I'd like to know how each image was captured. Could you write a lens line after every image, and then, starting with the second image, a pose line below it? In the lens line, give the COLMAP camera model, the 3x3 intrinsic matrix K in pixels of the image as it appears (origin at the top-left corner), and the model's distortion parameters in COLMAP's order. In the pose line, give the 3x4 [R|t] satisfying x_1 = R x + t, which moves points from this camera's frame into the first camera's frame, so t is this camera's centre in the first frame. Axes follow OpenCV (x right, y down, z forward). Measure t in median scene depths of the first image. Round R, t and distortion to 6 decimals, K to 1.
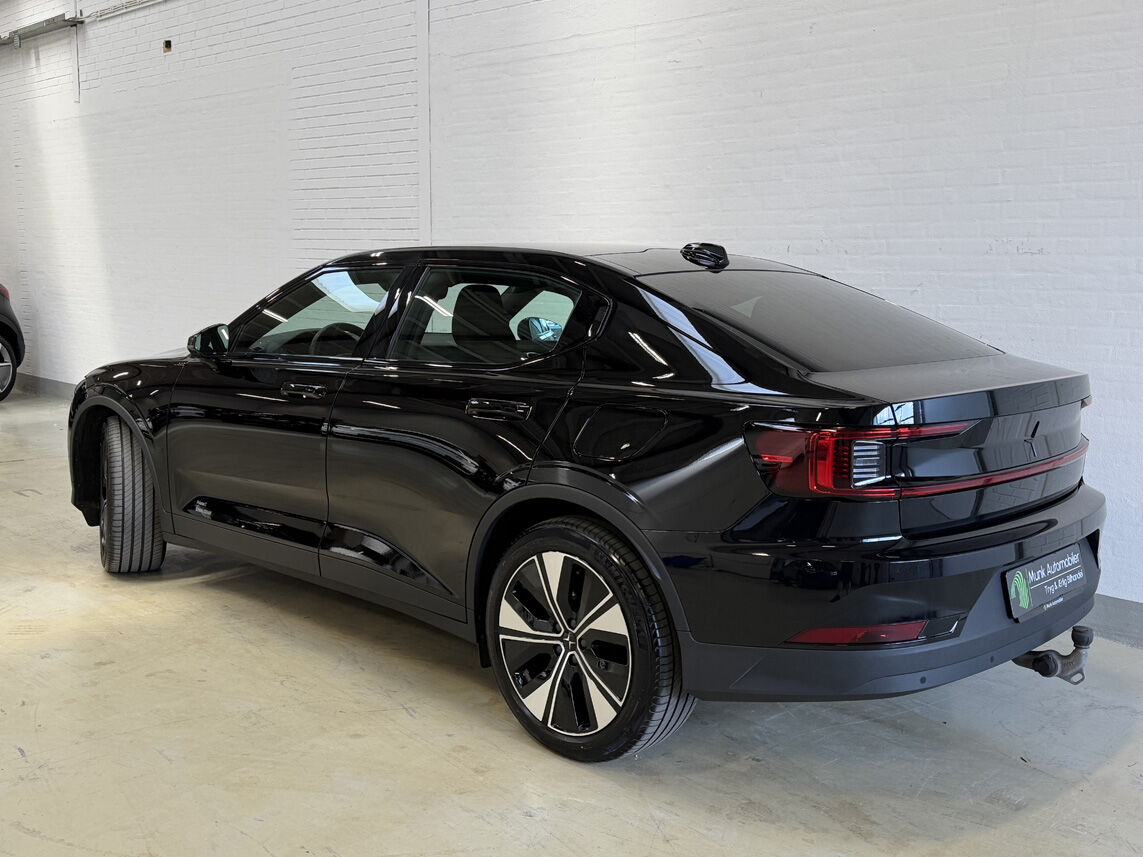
lens RADIAL K [[1192.7, 0, 573.6], [0, 1192.7, 432.3], [0, 0, 1]] dist [0.016306, 0.000000]
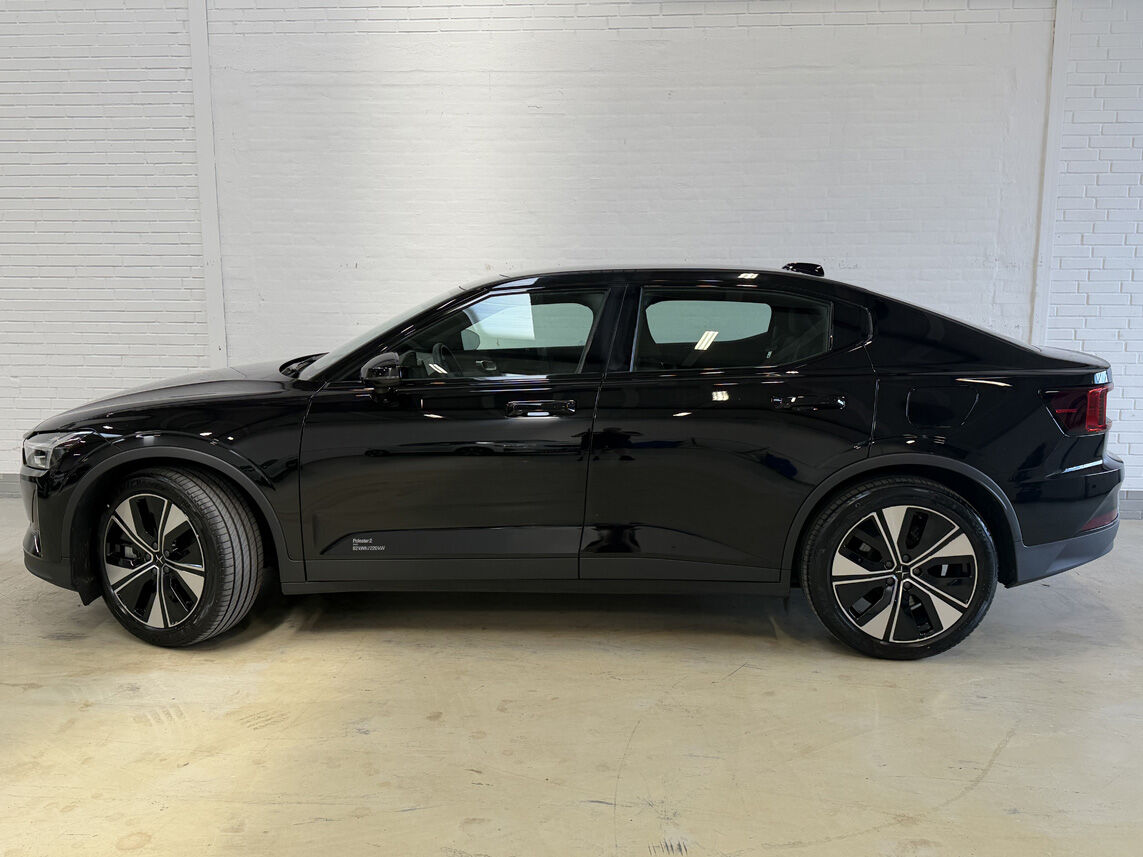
lens RADIAL K [[1005.7, 0, 579.7], [0, 1005.7, 420.6], [0, 0, 1]] dist [0.054890, -0.105541]
pose [[0.748511, -0.110111, 0.653916, -0.711048], [0.101289, 0.993531, 0.051355, -0.061060], [-0.655341, 0.027795, 0.754822, 0.281585]]
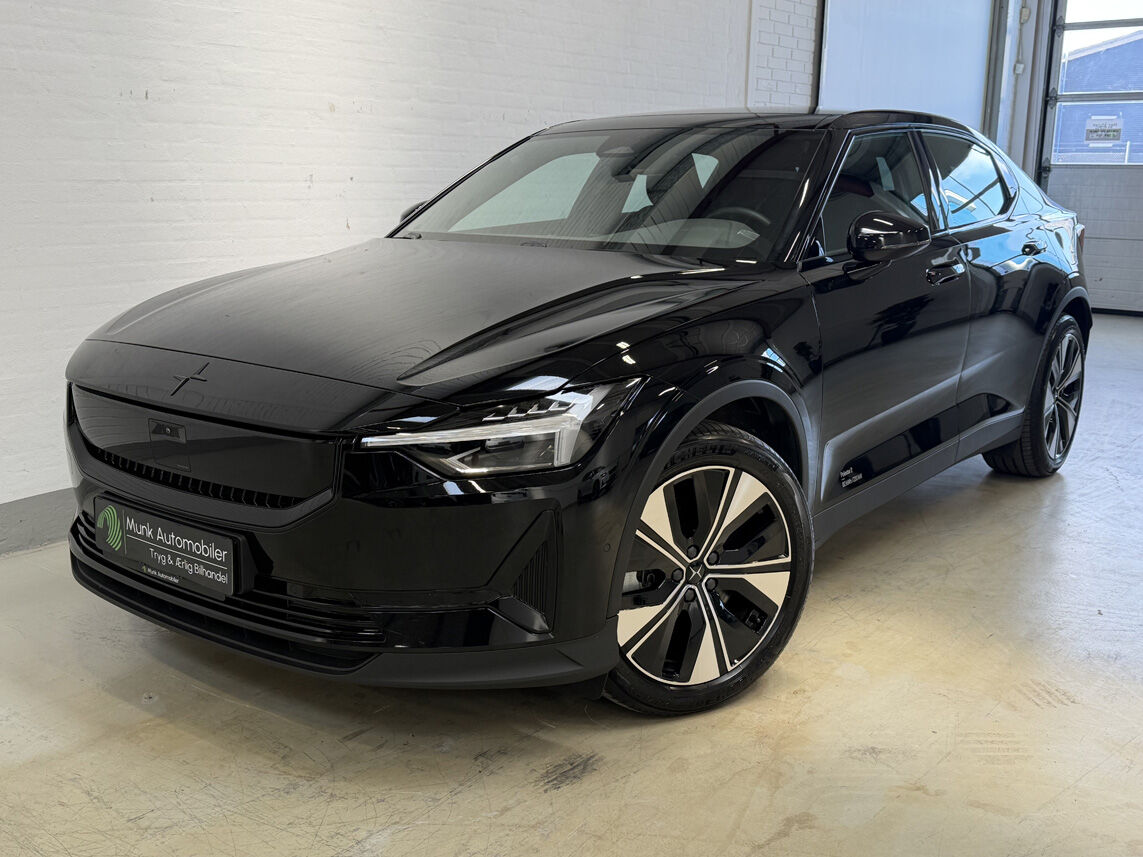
lens RADIAL K [[1150.4, 0, 571.4], [0, 1150.4, 436.5], [0, 0, 1]] dist [-0.006116, 0.000000]
pose [[-0.106196, -0.242265, 0.964381, -0.963718], [0.121991, 0.959364, 0.254438, -0.157045], [-0.986834, 0.144666, -0.072326, 1.232330]]
